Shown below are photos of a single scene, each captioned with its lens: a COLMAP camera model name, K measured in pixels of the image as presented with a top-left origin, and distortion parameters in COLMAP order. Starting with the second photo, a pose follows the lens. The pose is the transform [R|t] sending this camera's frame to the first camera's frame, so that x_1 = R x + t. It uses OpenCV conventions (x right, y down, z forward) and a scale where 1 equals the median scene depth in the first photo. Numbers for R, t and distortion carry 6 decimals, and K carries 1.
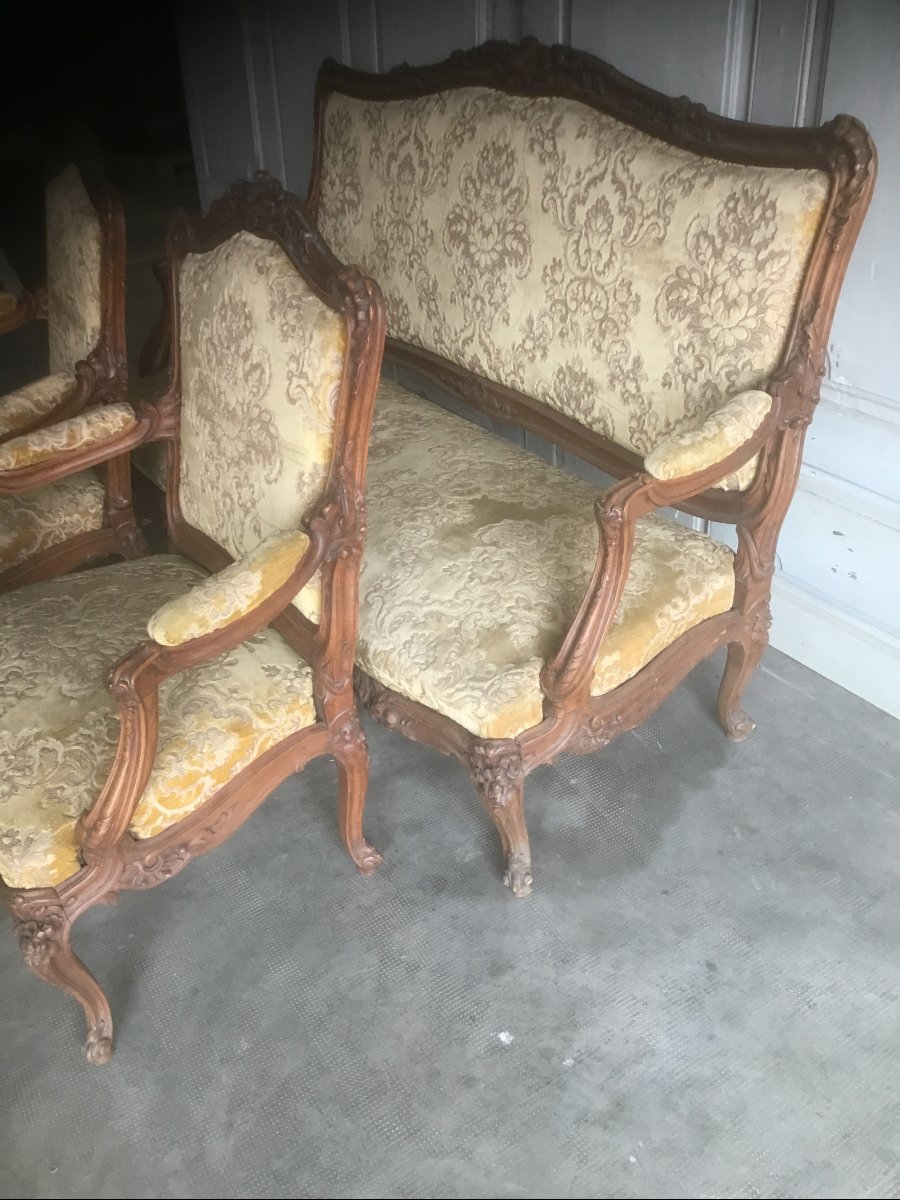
lens RADIAL K [[1031.3, 0, 448.4], [0, 1031.3, 626.4], [0, 0, 1]] dist [0.099630, -0.248381]
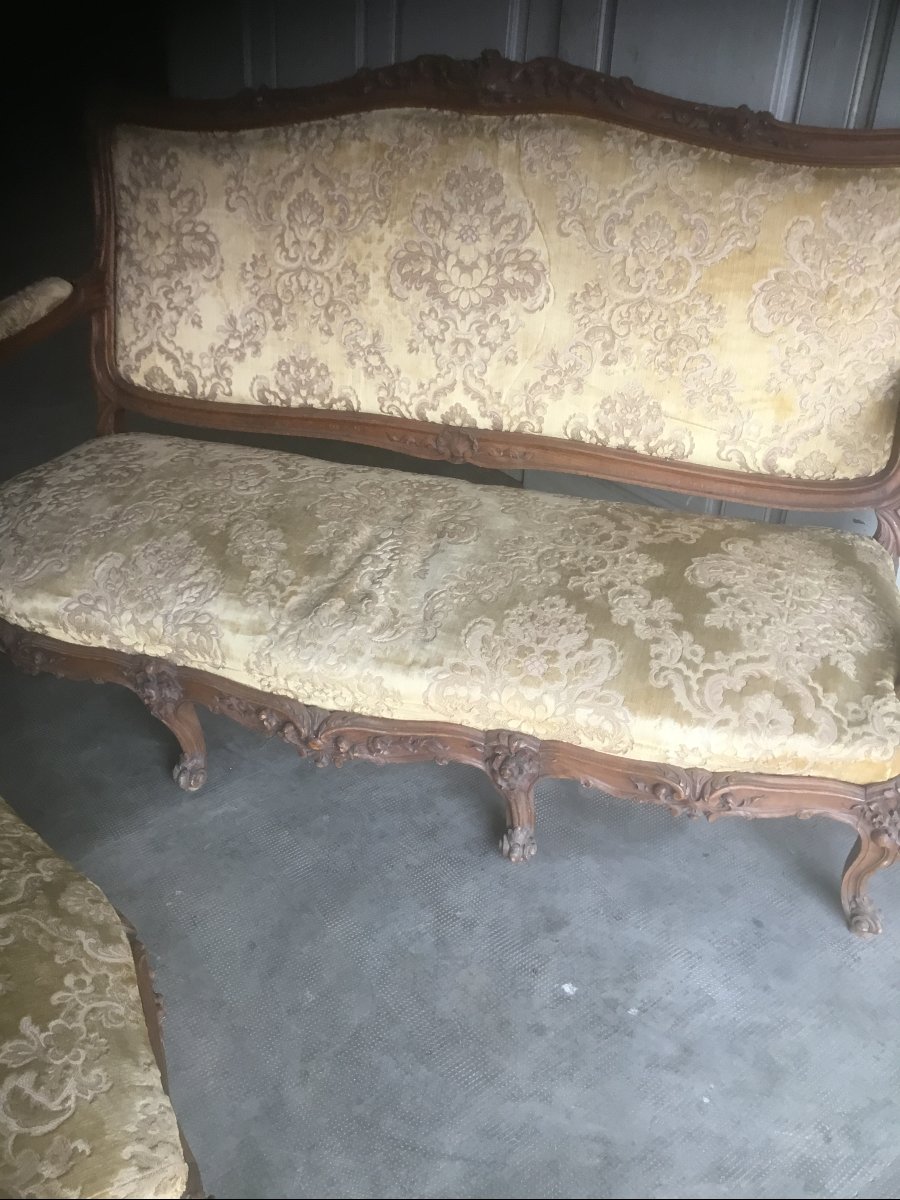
lens RADIAL K [[1045.8, 0, 449.7], [0, 1045.8, 609.2], [0, 0, 1]] dist [0.135136, -0.264364]
pose [[0.805728, -0.263340, 0.530523, -0.625937], [0.294078, 0.955383, 0.027603, -0.150244], [-0.514122, 0.133775, 0.847221, 0.326163]]
